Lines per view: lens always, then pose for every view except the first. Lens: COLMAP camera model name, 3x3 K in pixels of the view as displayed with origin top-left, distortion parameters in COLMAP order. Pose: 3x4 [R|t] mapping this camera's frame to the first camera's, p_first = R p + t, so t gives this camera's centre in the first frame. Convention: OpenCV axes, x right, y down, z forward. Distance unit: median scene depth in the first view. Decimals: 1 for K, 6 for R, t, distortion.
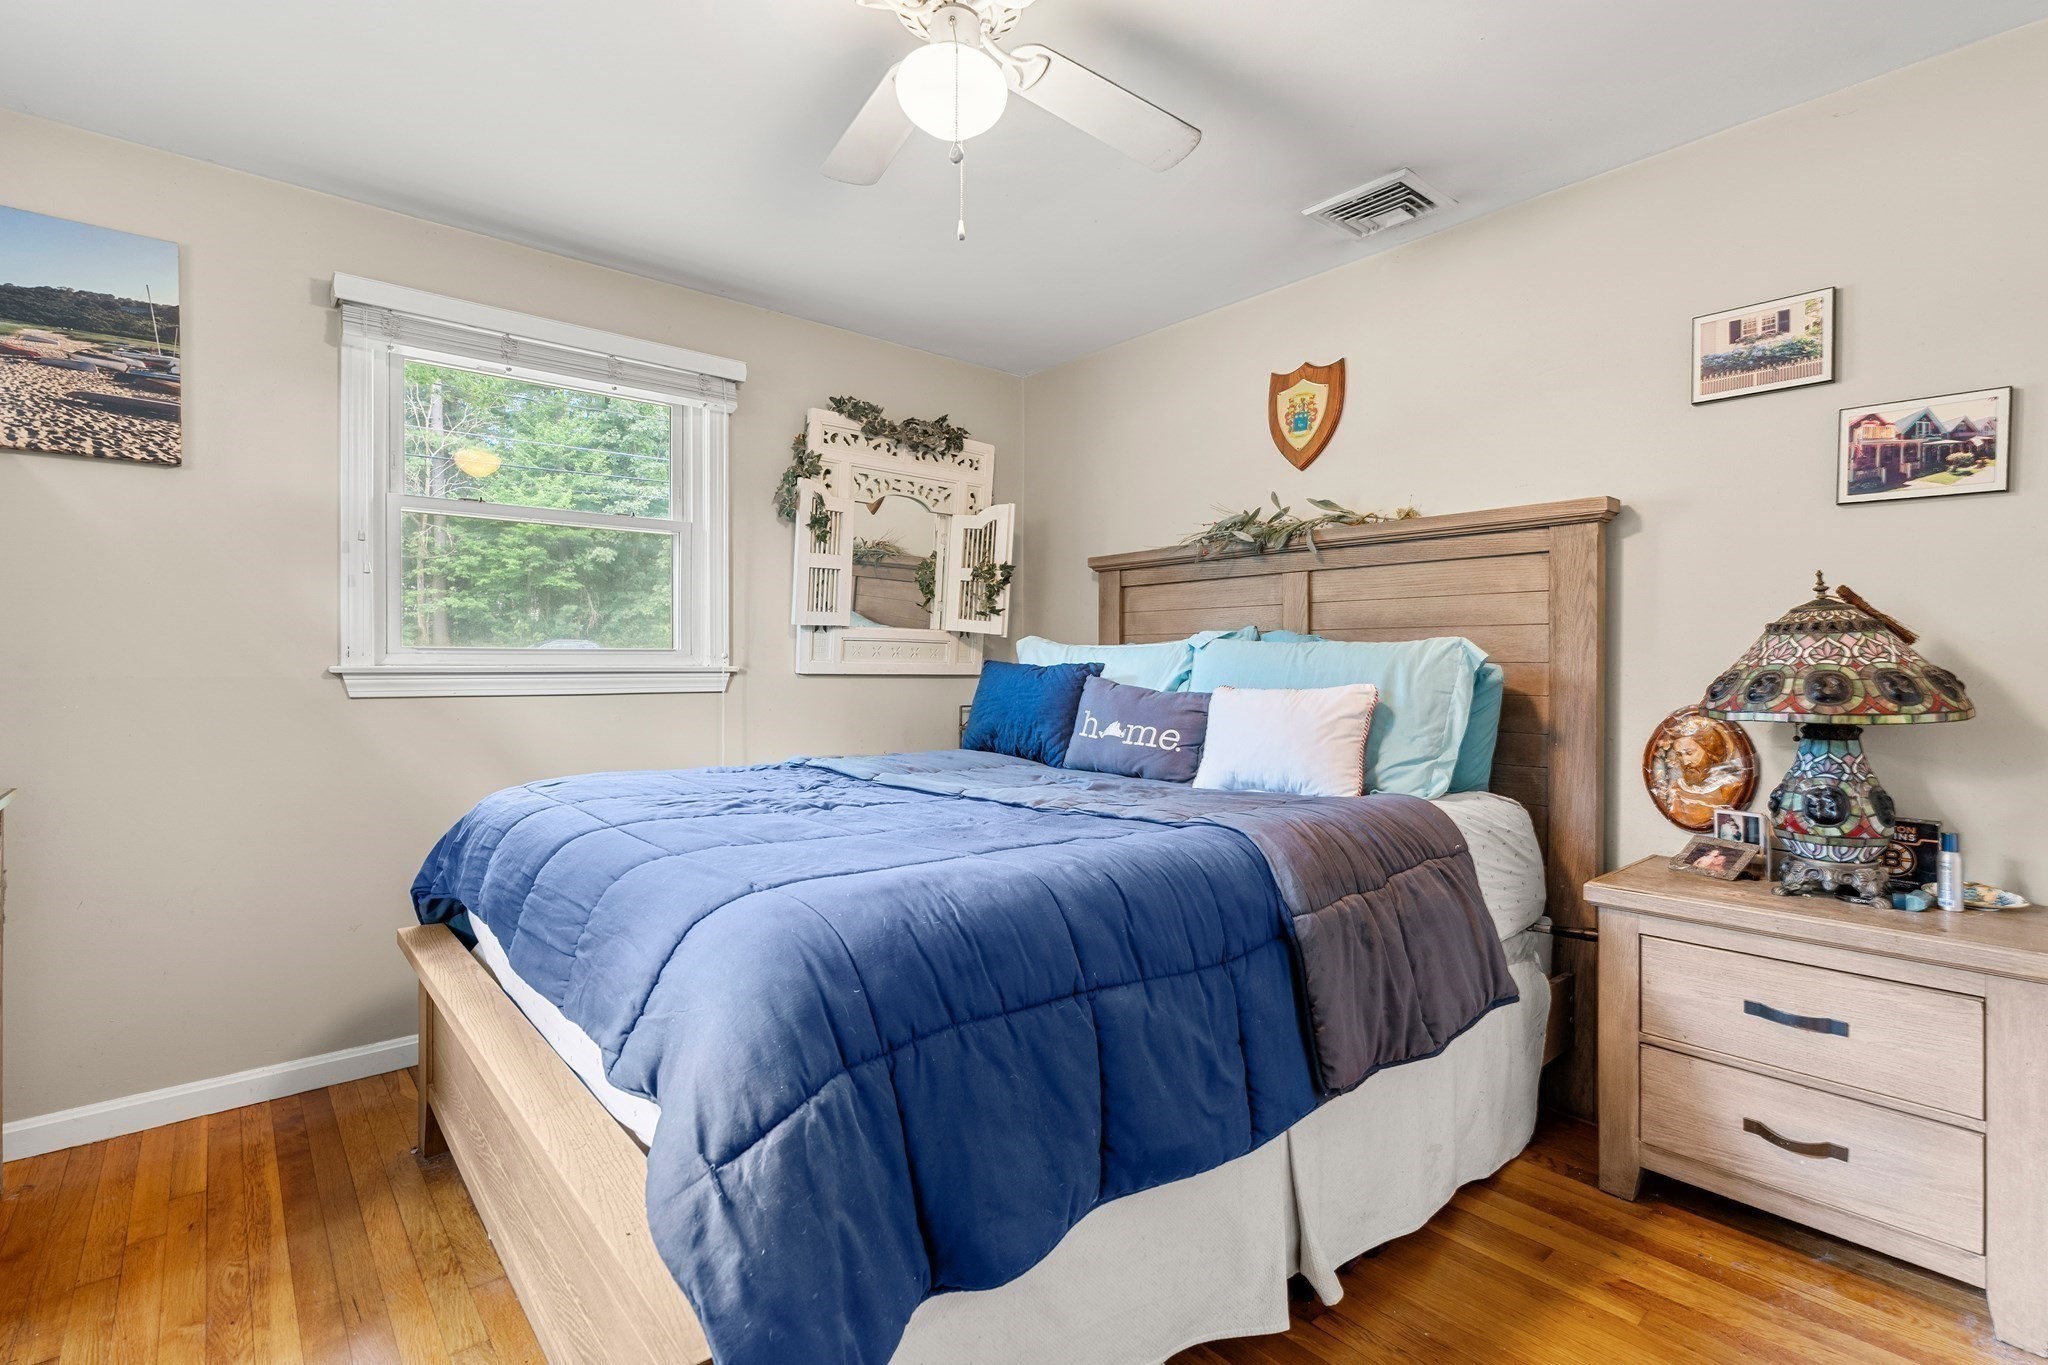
lens RADIAL K [[942.7, 0, 1032.3], [0, 942.7, 673.9], [0, 0, 1]] dist [-0.006090, 0.000994]
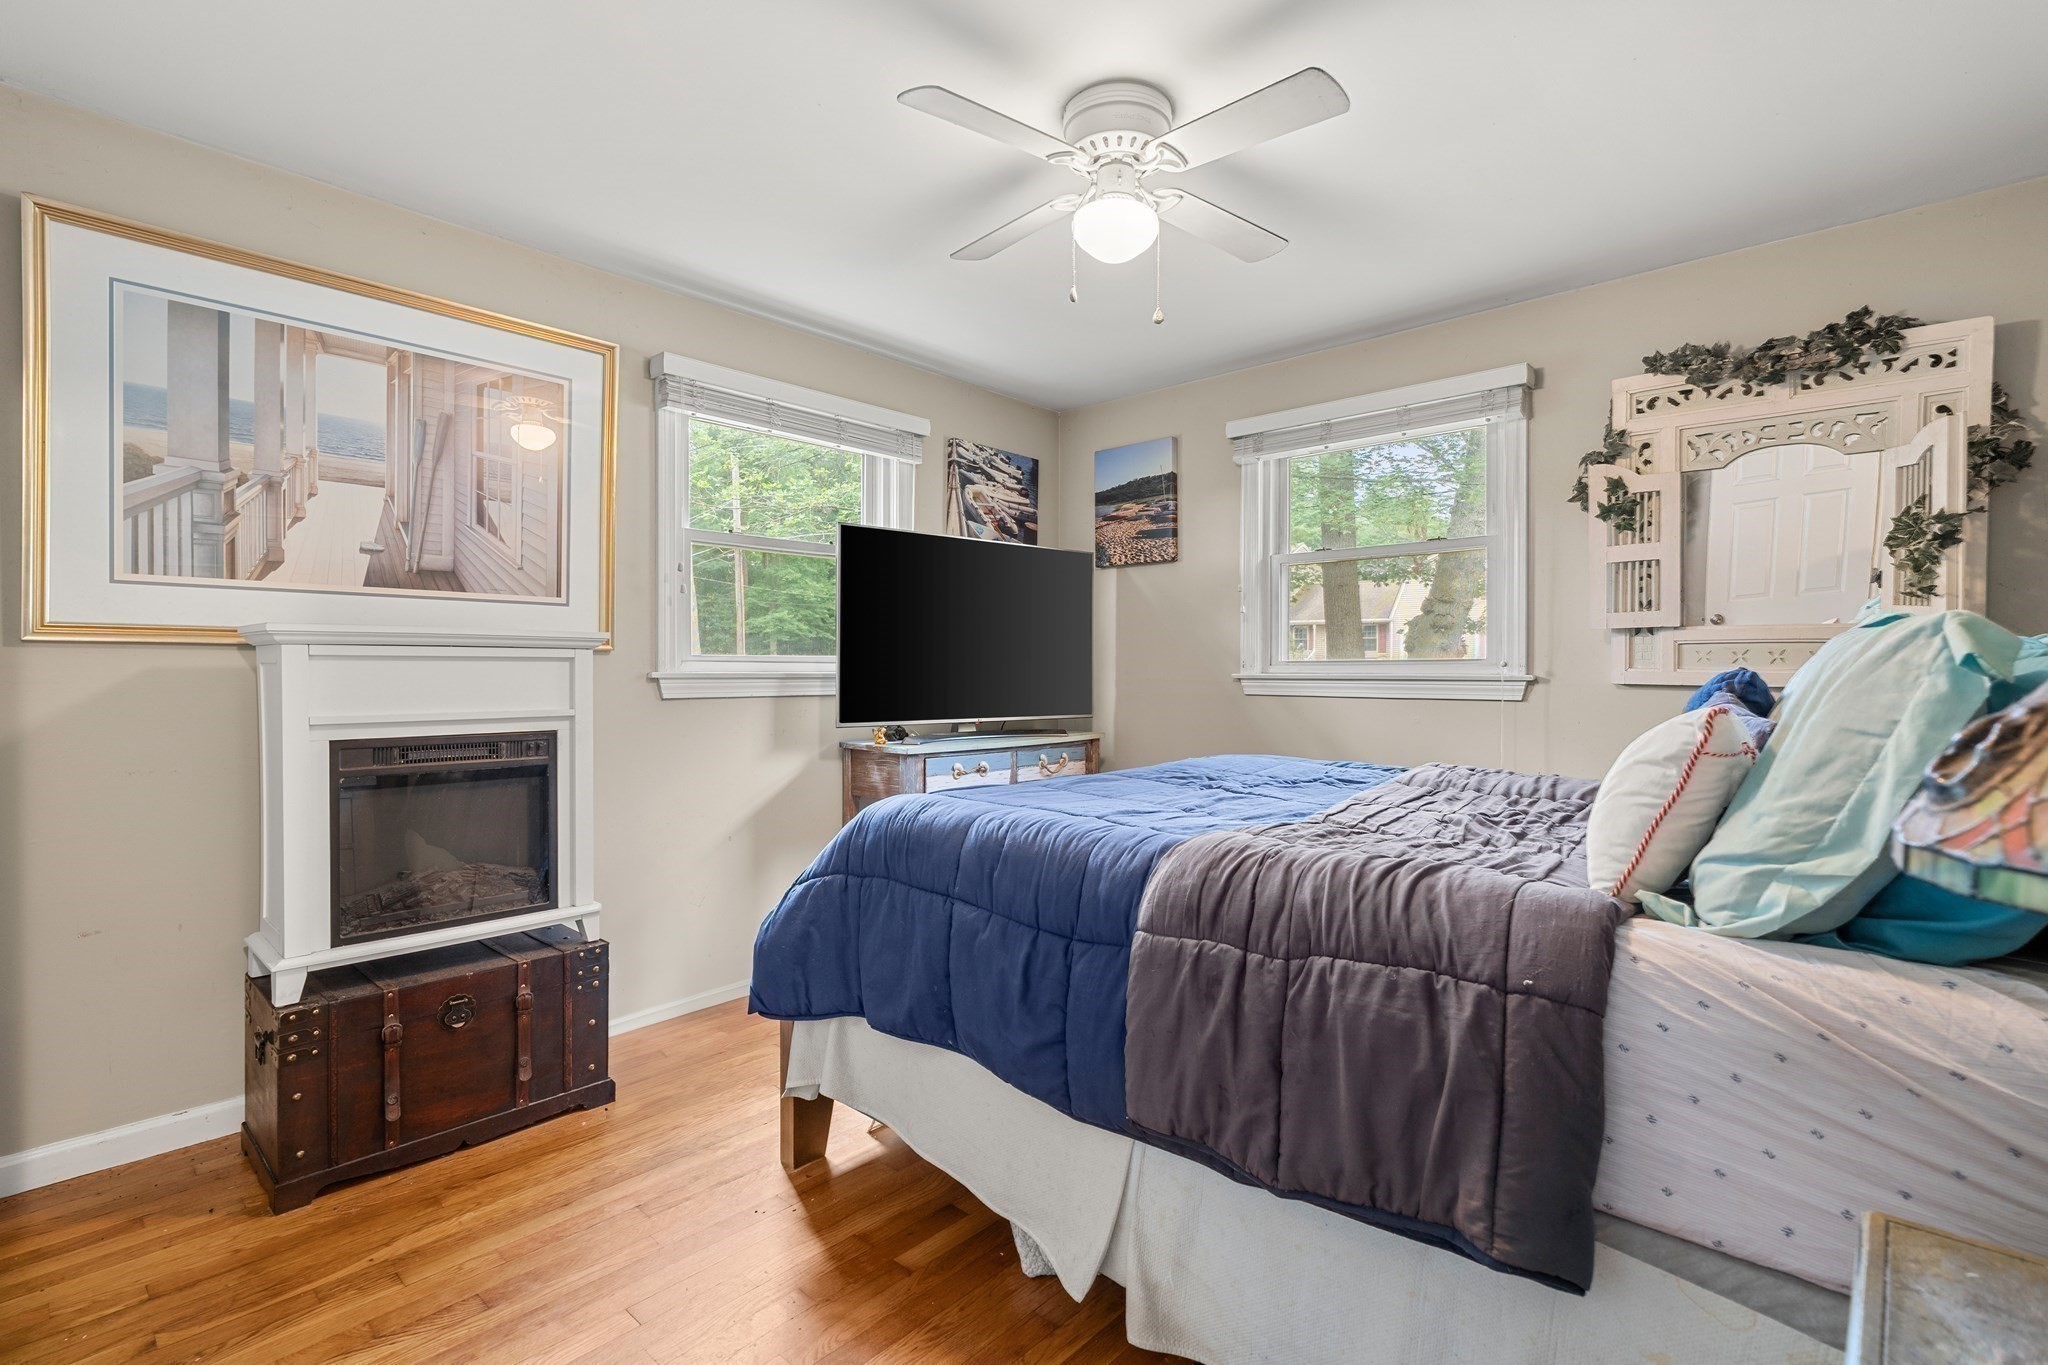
lens RADIAL K [[942.7, 0, 1032.2], [0, 942.7, 684.7], [0, 0, 1]] dist [-0.006090, 0.000994]
pose [[0.113822, 0.012806, -0.993419, 0.781240], [-0.011728, 0.999865, 0.011546, -0.004542], [0.993432, 0.010337, 0.113957, 0.496705]]
